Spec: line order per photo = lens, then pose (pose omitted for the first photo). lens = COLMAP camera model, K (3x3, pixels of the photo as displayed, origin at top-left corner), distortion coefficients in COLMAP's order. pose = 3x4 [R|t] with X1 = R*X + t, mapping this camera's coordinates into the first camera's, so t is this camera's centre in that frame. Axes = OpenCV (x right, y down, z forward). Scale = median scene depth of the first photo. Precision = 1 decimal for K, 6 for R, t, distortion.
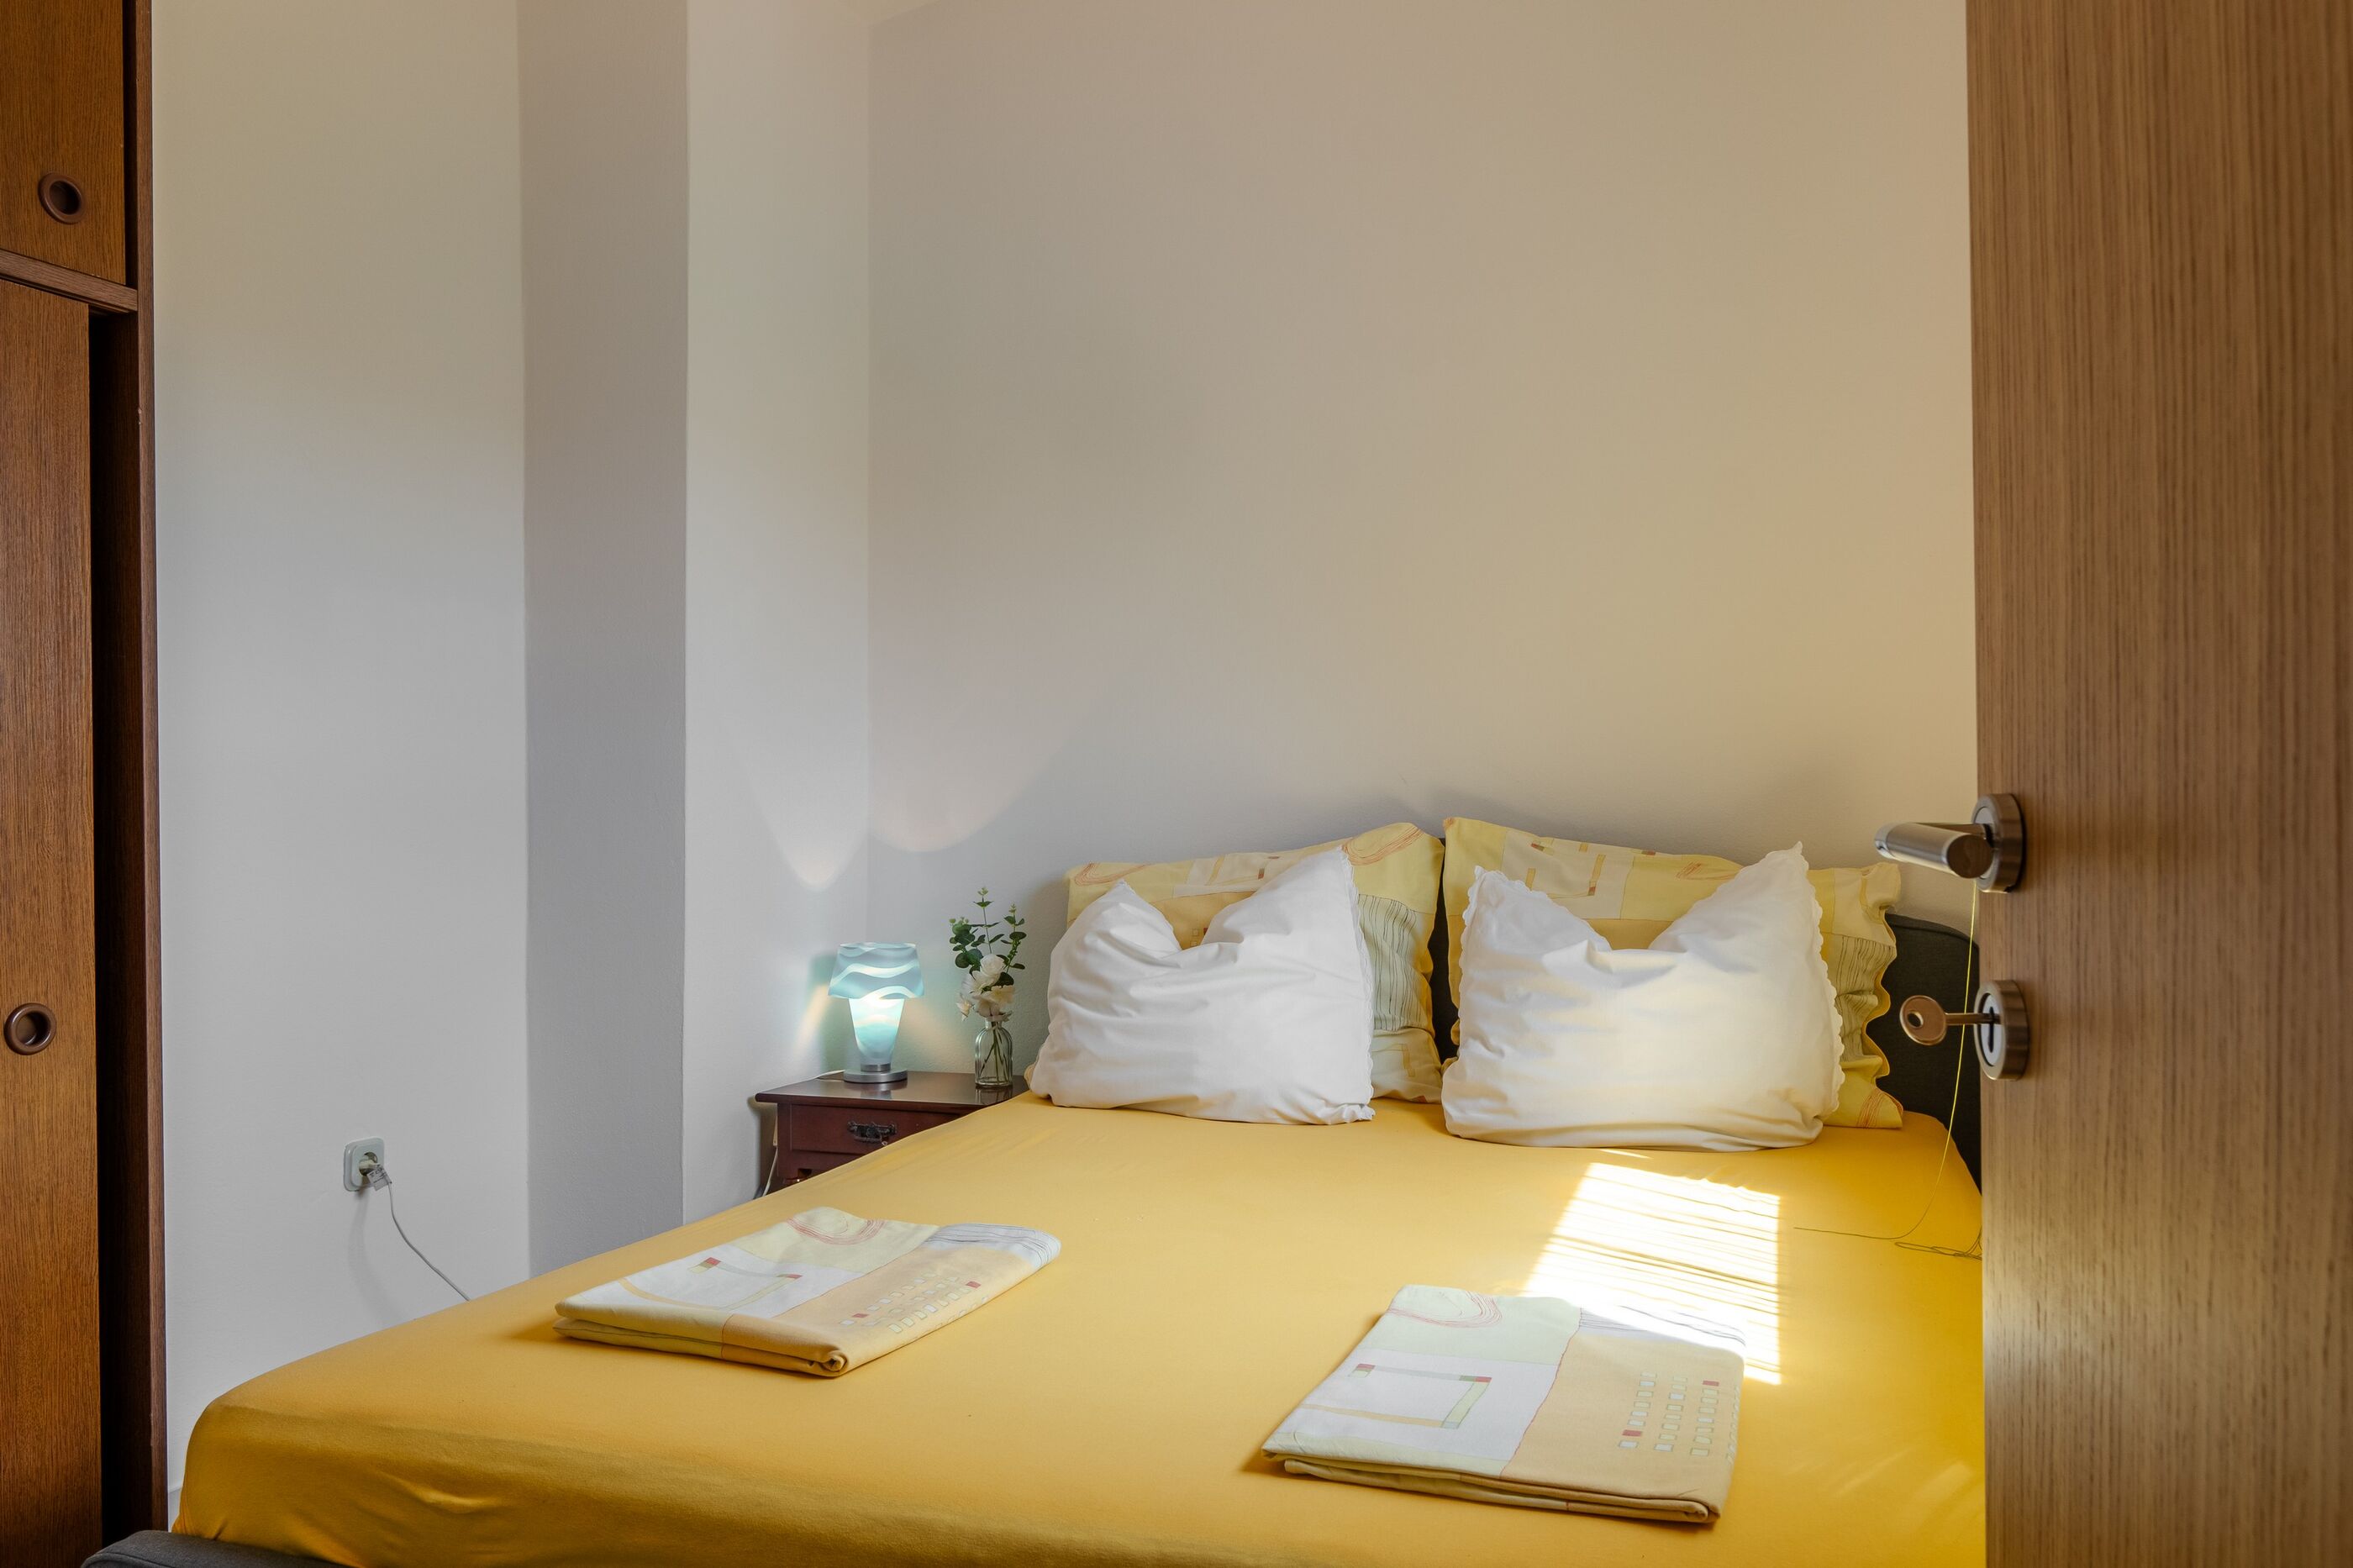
lens RADIAL K [[1636.9, 0, 1171.0], [0, 1636.9, 786.2], [0, 0, 1]] dist [0.001601, -0.004043]
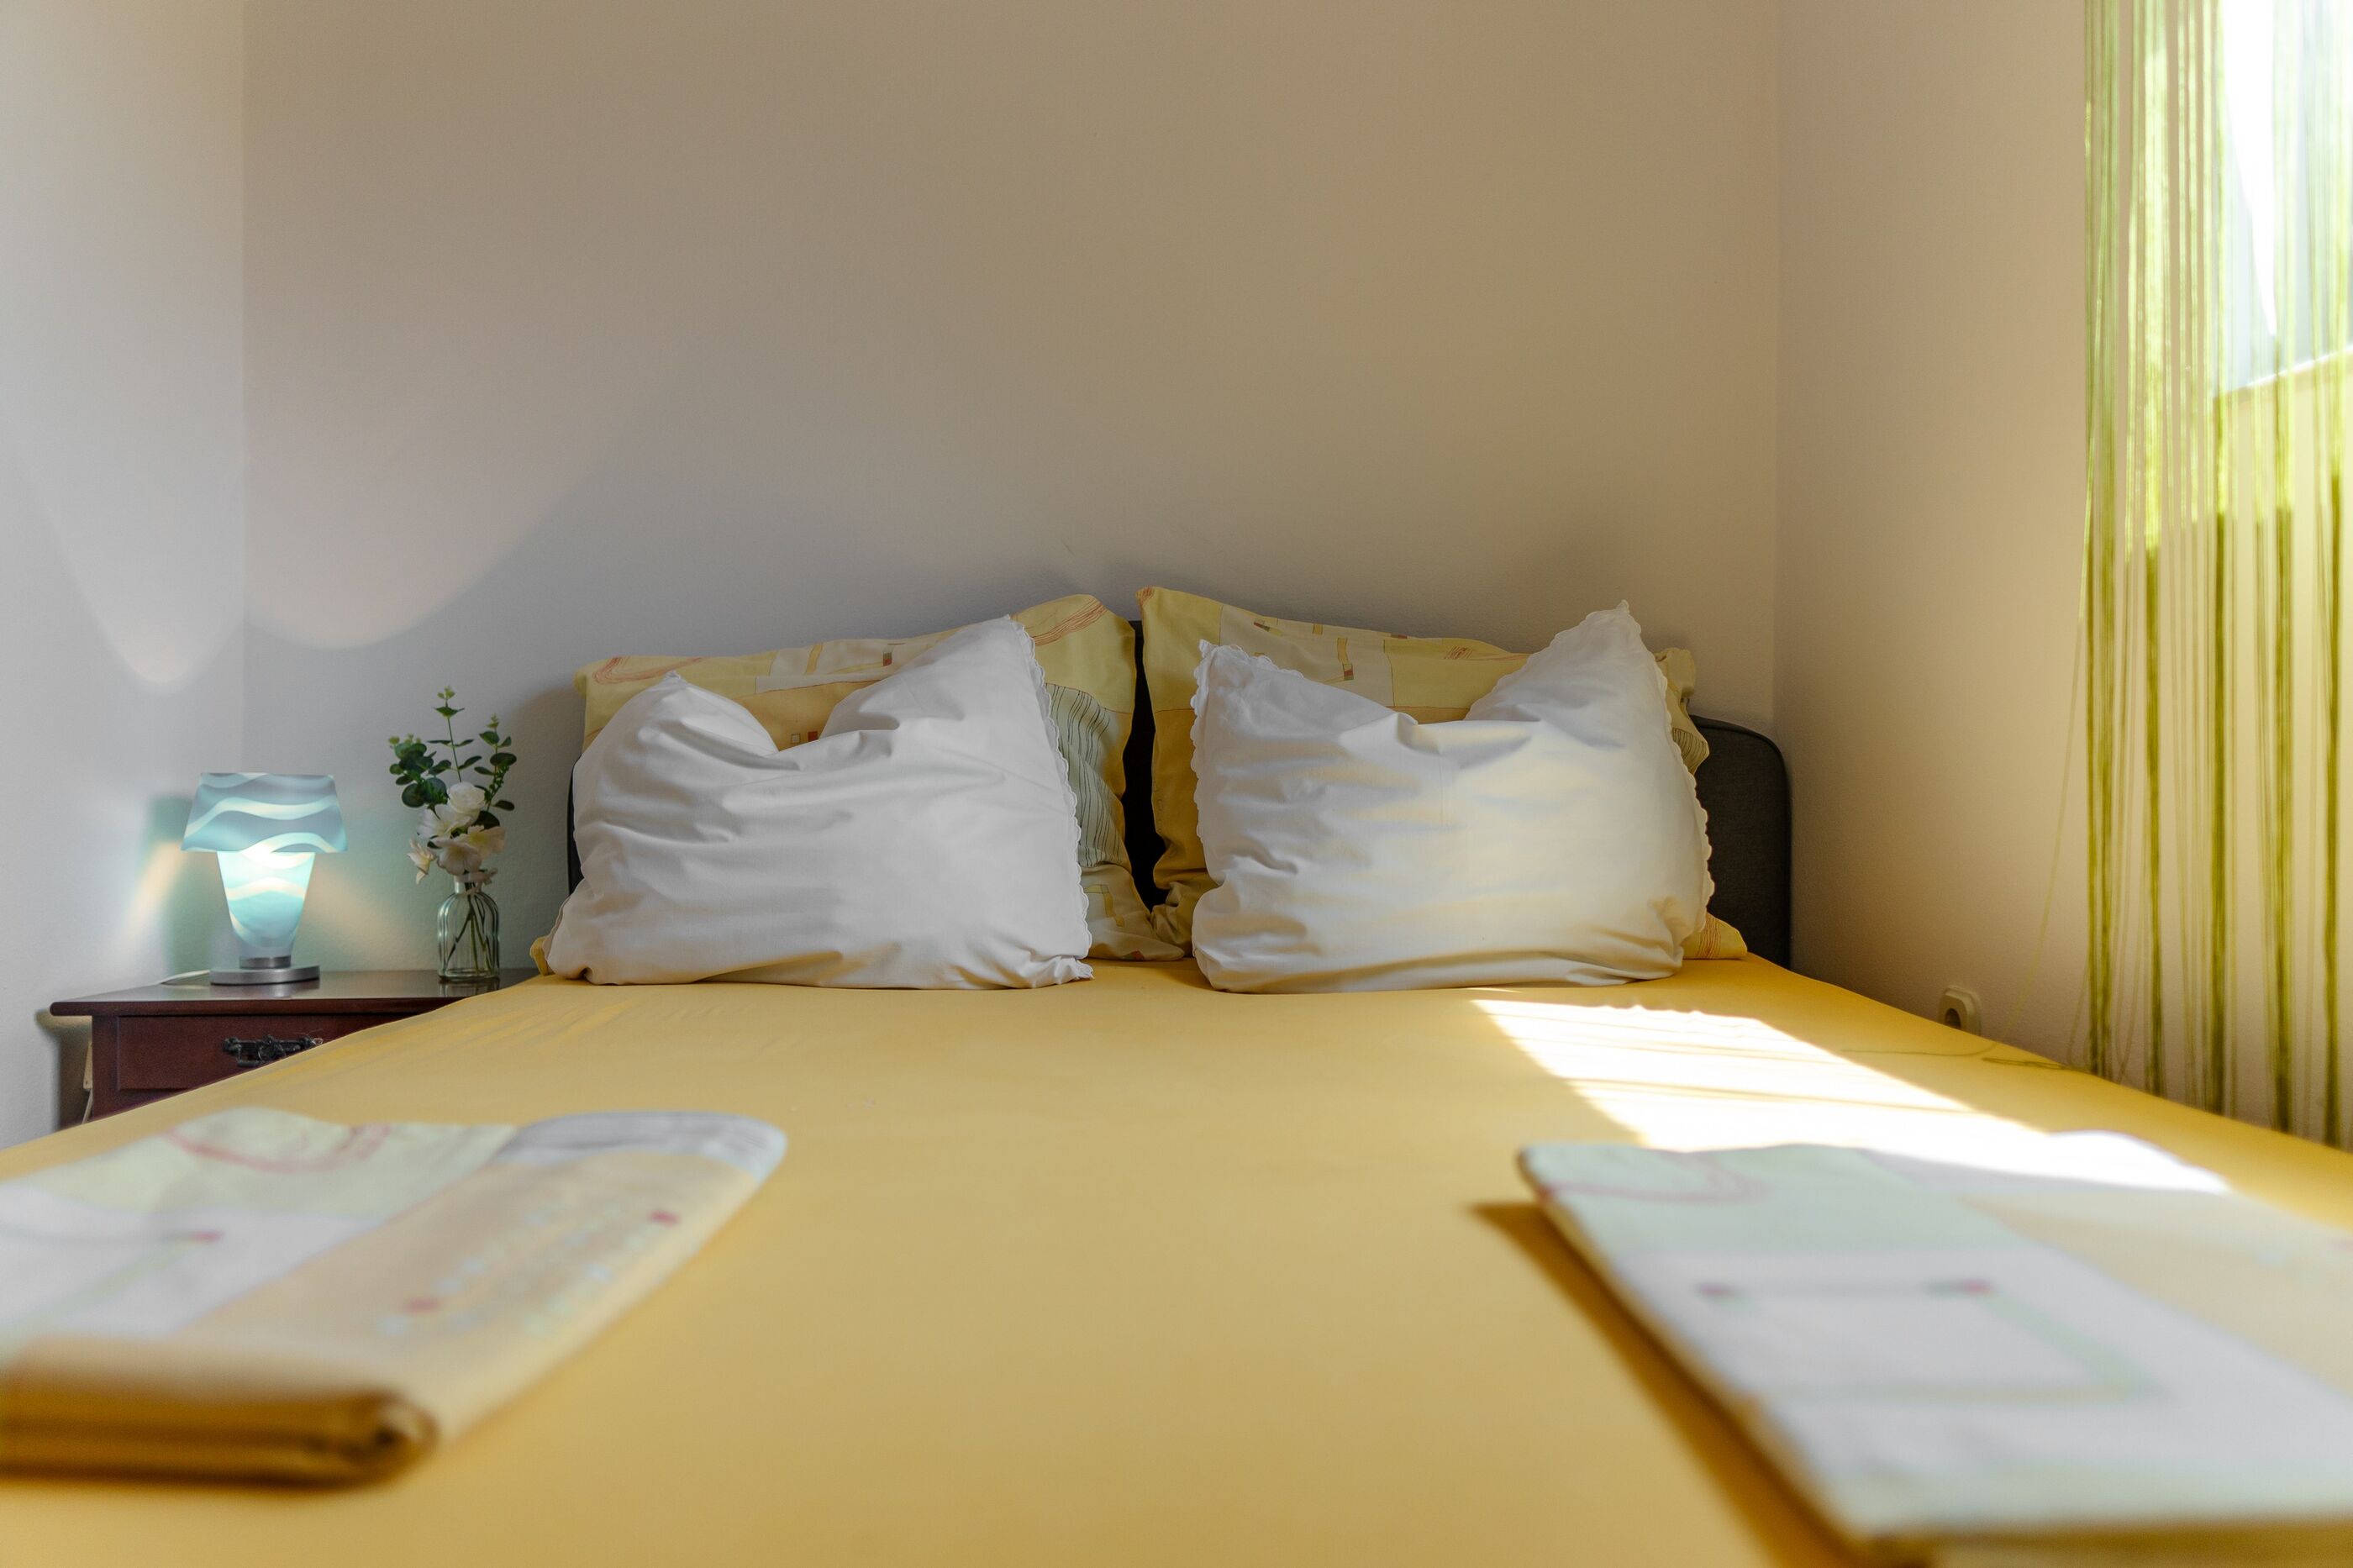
lens RADIAL K [[1656.5, 0, 1166.2], [0, 1656.5, 787.6], [0, 0, 1]] dist [-0.002492, -0.003043]
pose [[0.937340, 0.003472, 0.348399, -0.088713], [-0.009431, 0.999837, 0.015411, 0.106037], [-0.348288, -0.017731, 0.937220, 0.314930]]
